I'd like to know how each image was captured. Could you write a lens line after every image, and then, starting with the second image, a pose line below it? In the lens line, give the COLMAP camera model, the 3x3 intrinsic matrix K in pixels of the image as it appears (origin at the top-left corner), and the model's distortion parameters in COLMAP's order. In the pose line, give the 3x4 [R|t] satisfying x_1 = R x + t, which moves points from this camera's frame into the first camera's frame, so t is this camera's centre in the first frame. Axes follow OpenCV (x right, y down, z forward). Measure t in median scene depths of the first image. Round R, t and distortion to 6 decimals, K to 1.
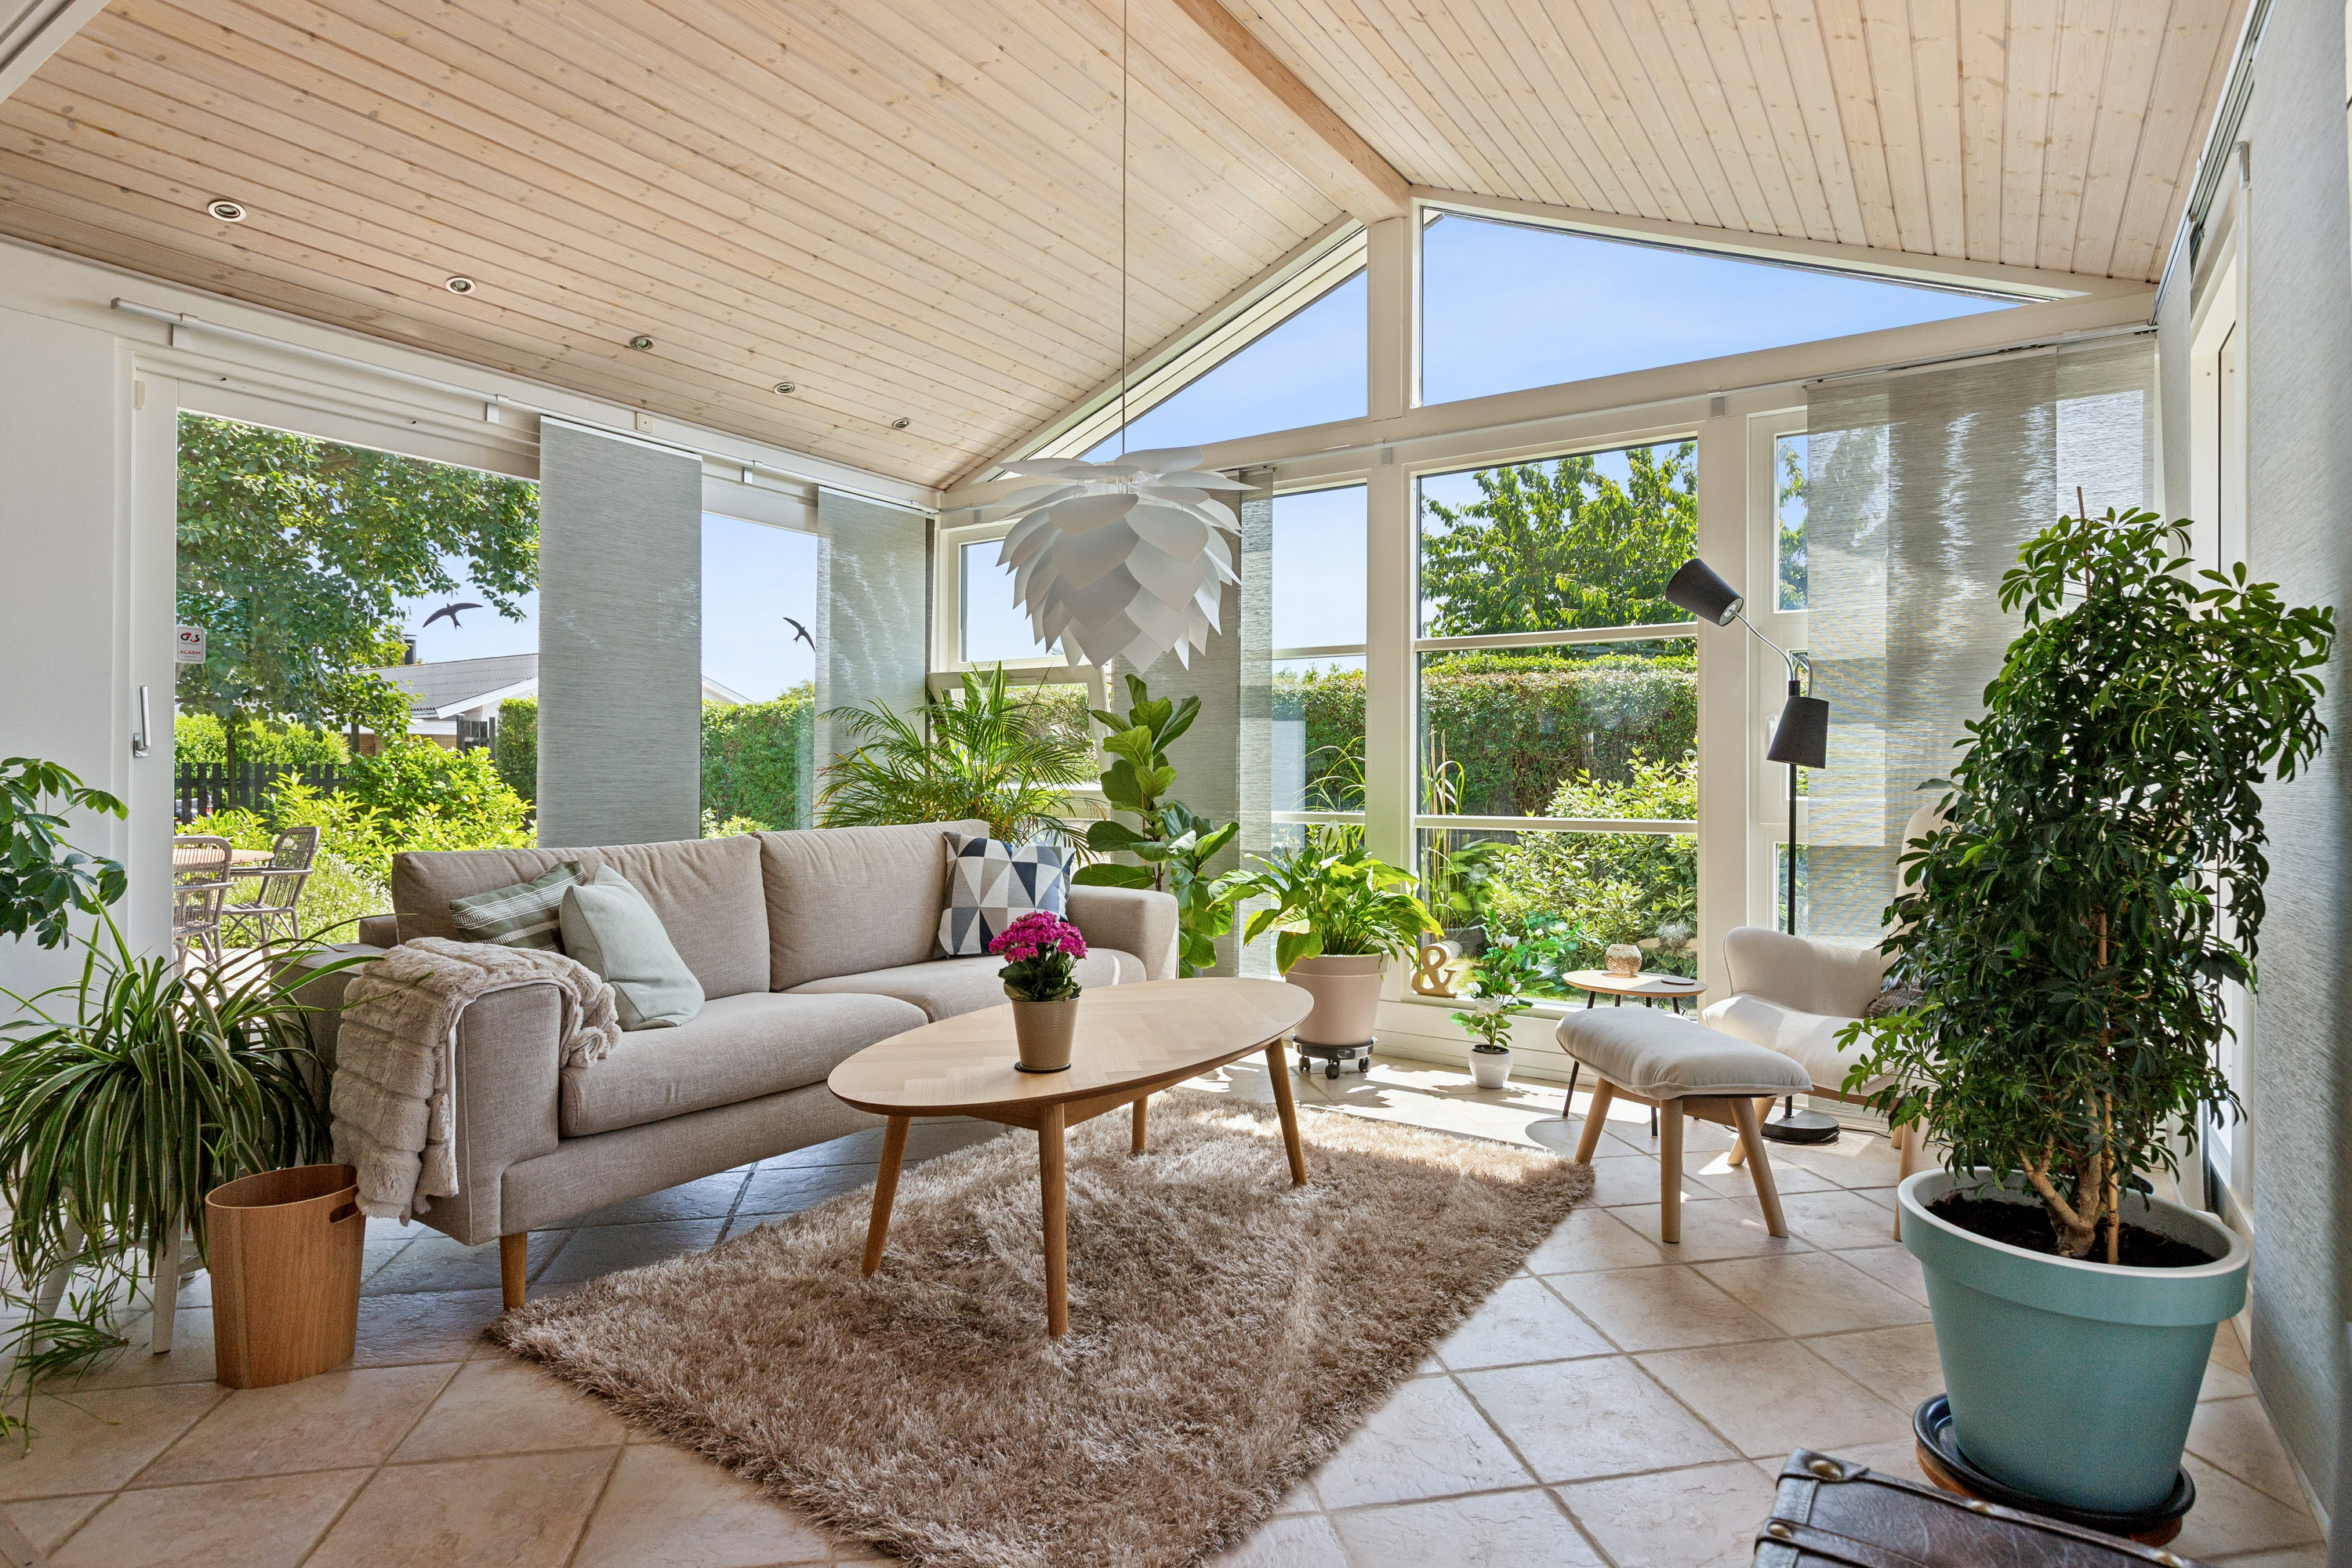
lens RADIAL K [[1236.9, 0, 1177.7], [0, 1236.9, 769.4], [0, 0, 1]] dist [0.000513, 0.000614]
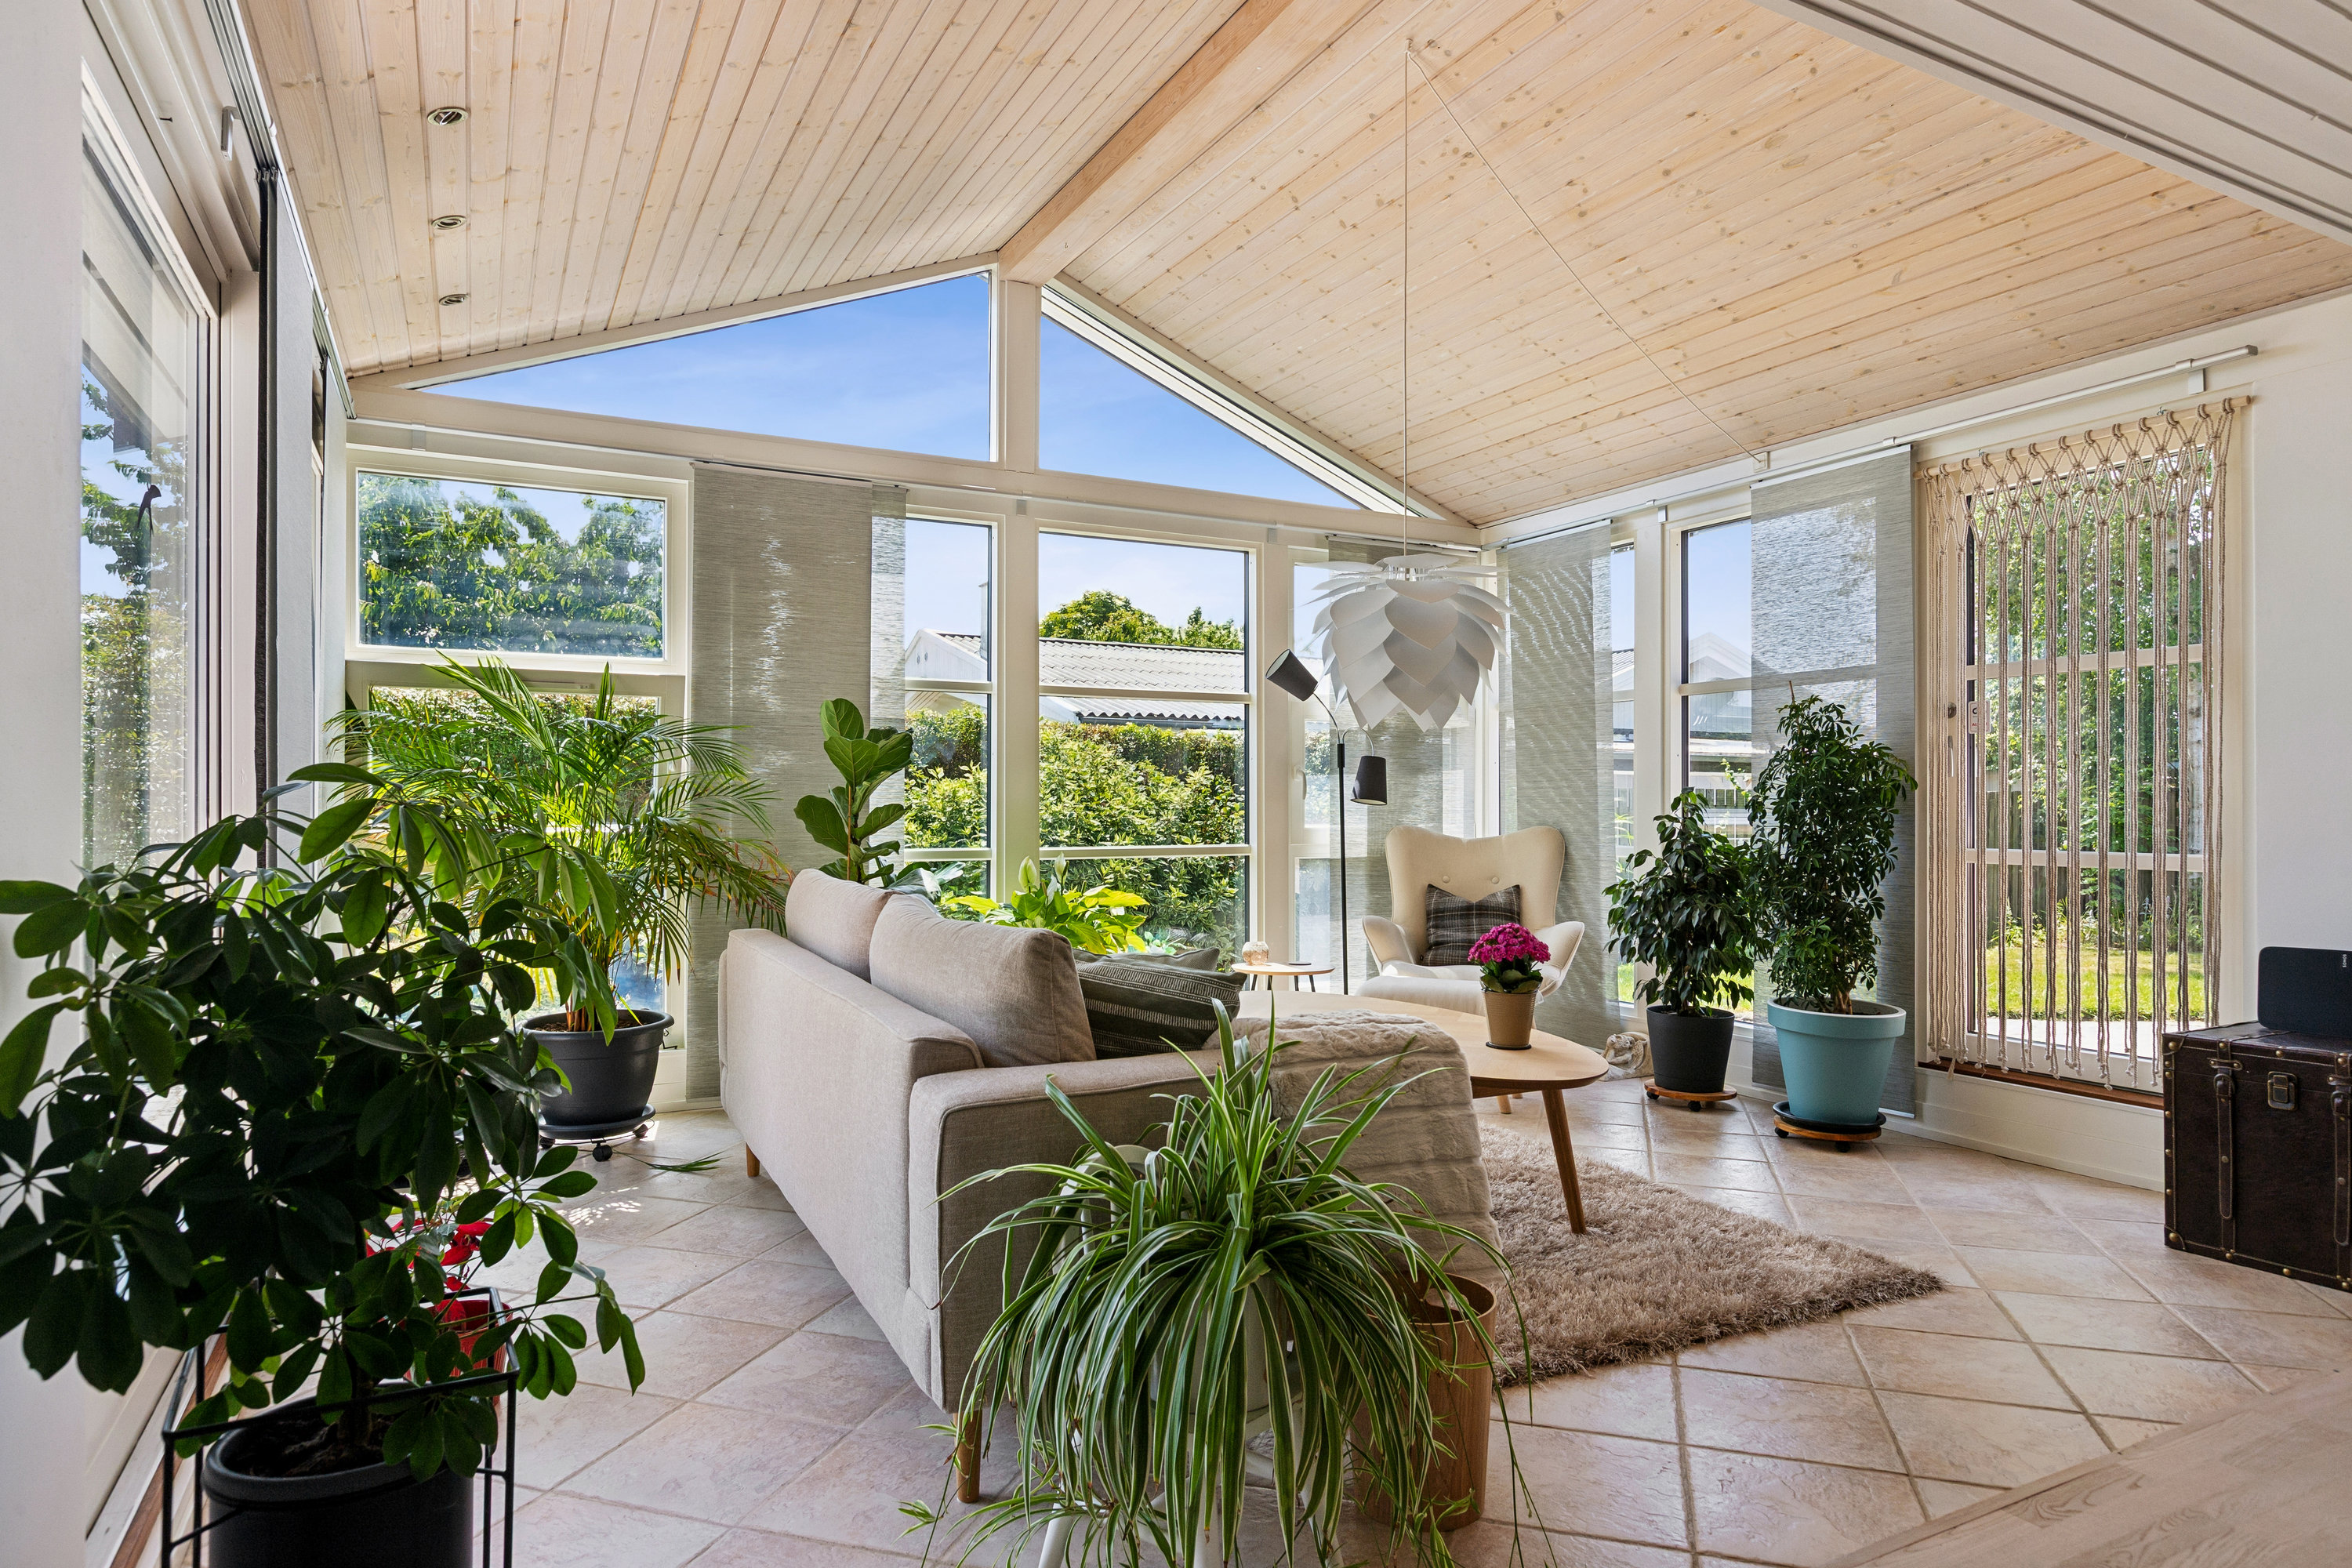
lens RADIAL K [[1362.1, 0, 1183.3], [0, 1362.1, 799.3], [0, 0, 1]] dist [-0.002131, -0.001109]
pose [[0.479439, 0.000770, 0.877575, -0.881204], [-0.004497, 0.999989, 0.001579, -0.008441], [-0.877563, -0.004704, 0.479437, 0.365842]]
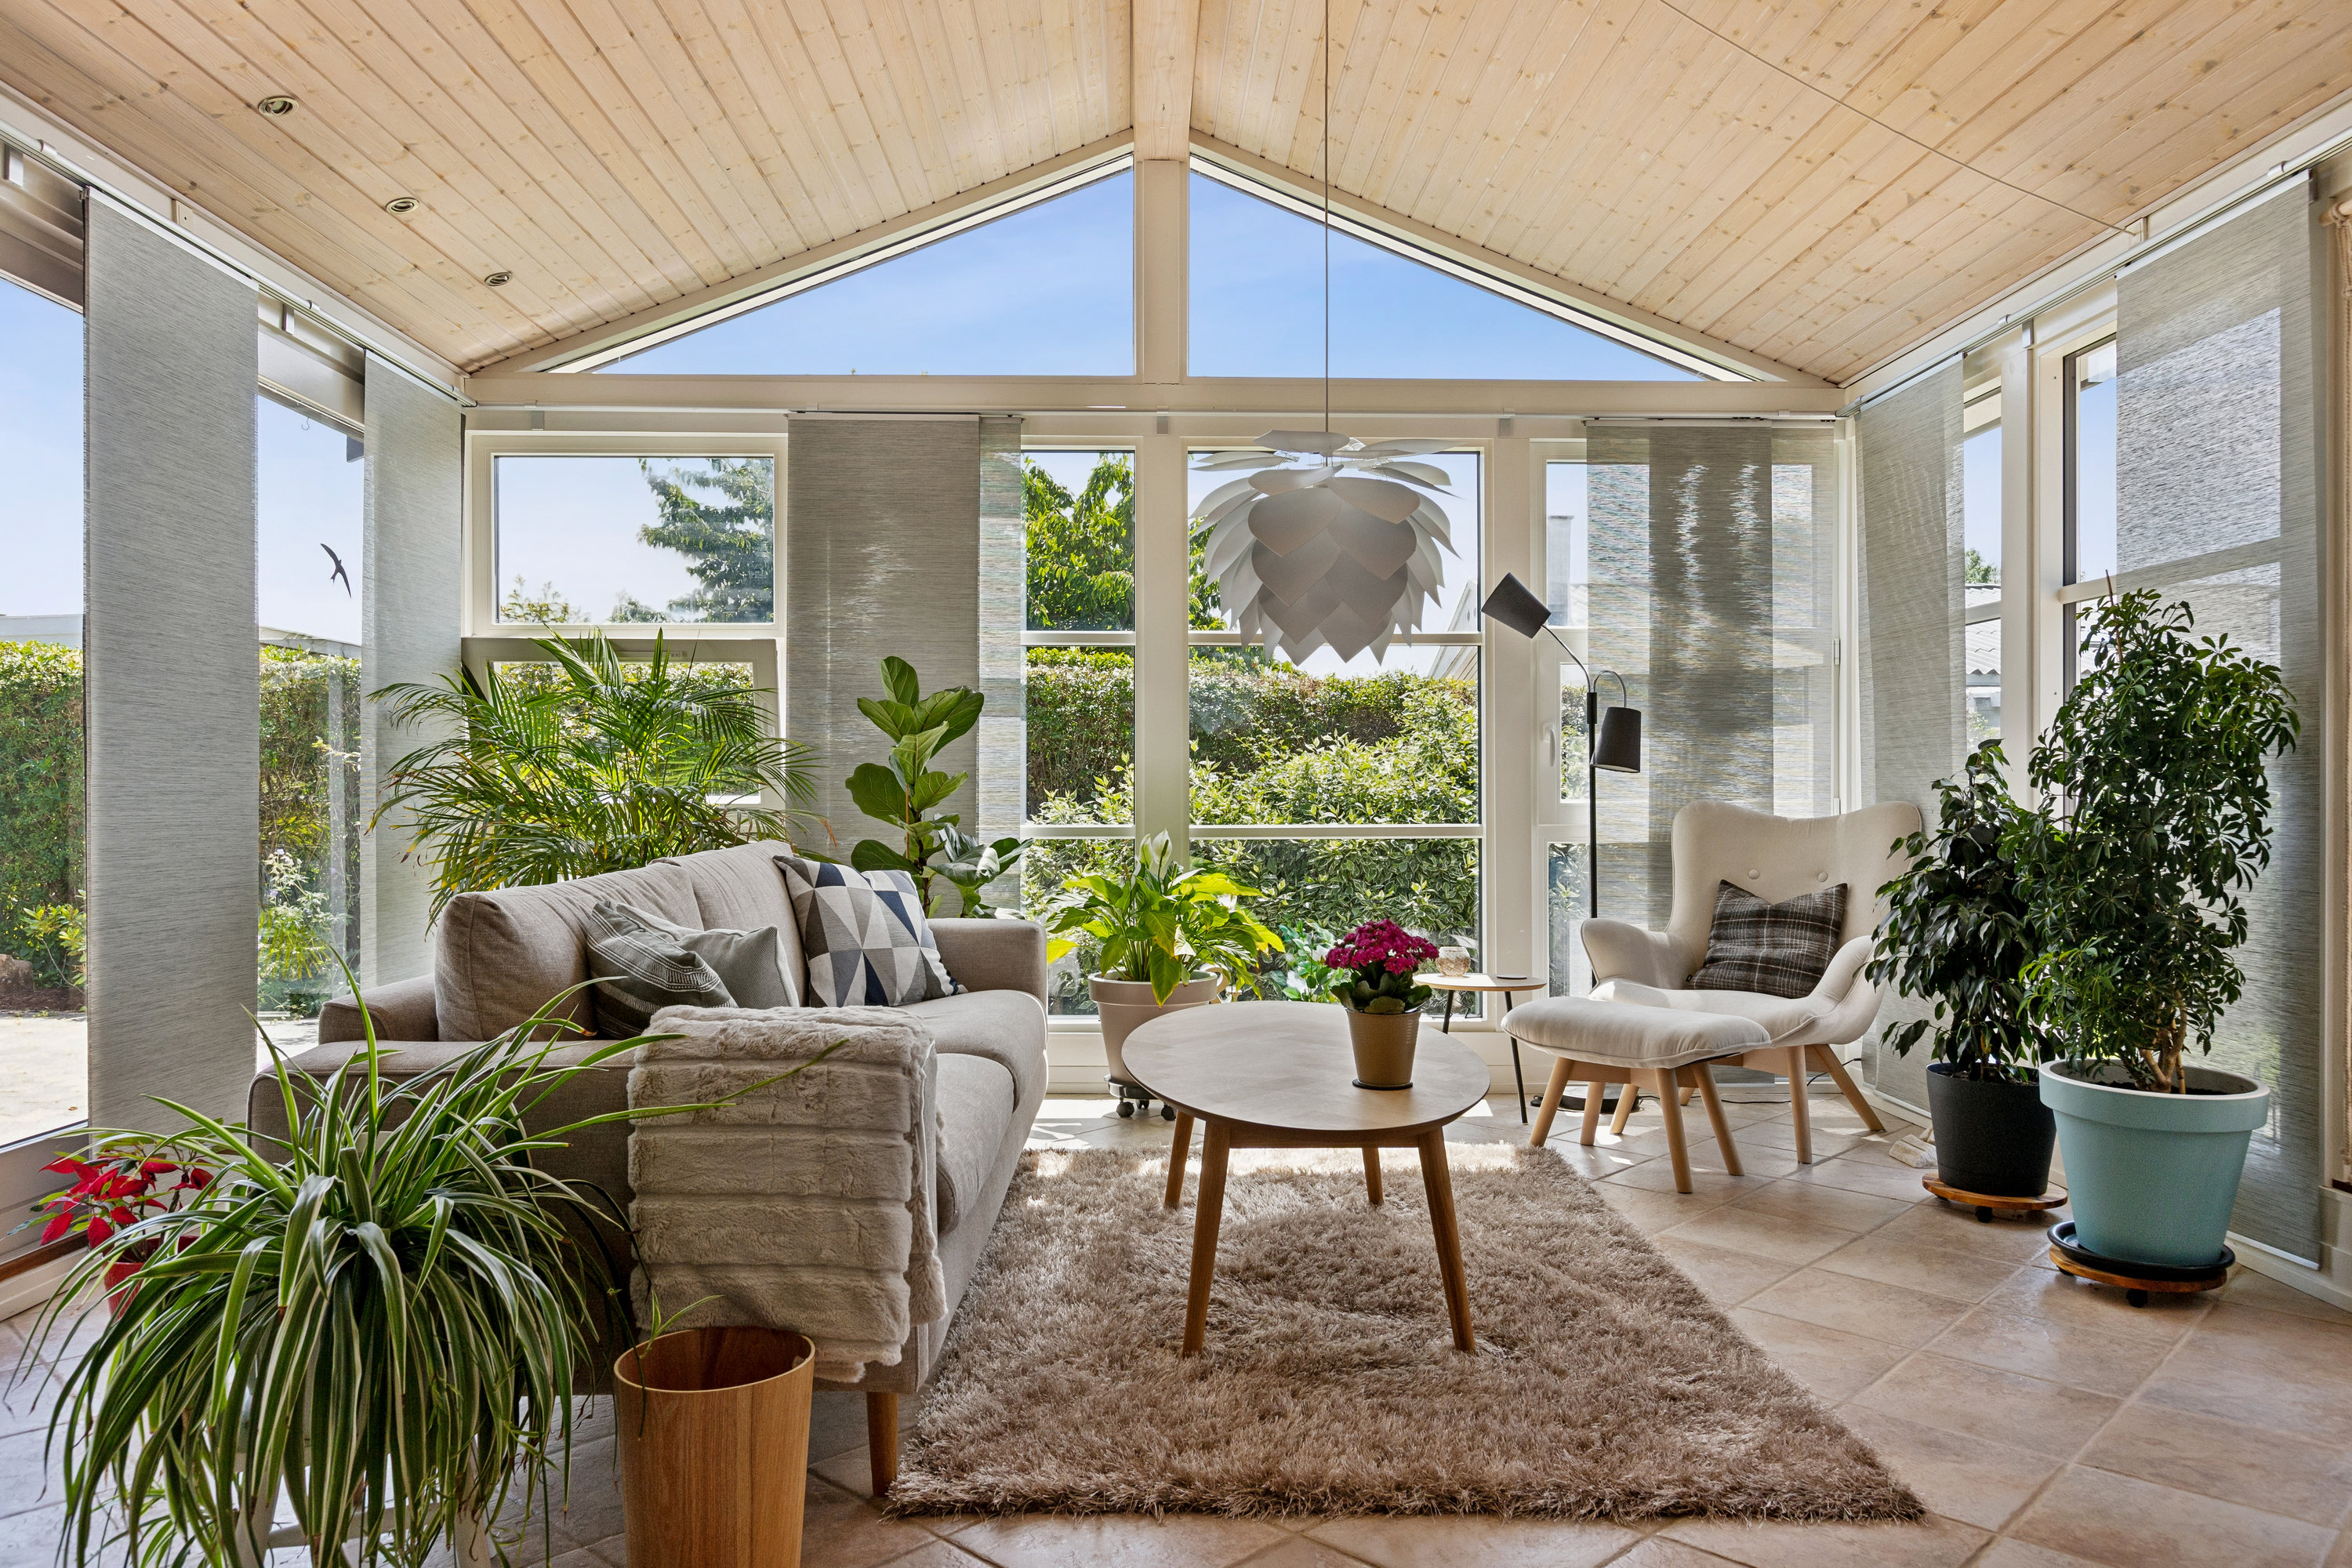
lens RADIAL K [[1590.3, 0, 1179.7], [0, 1590.3, 794.7], [0, 0, 1]] dist [0.009995, -0.008054]
pose [[0.816658, -0.006305, 0.577087, -0.549590], [0.001679, 0.999962, 0.008549, 0.004947], [-0.577119, -0.006013, 0.816638, 0.058434]]
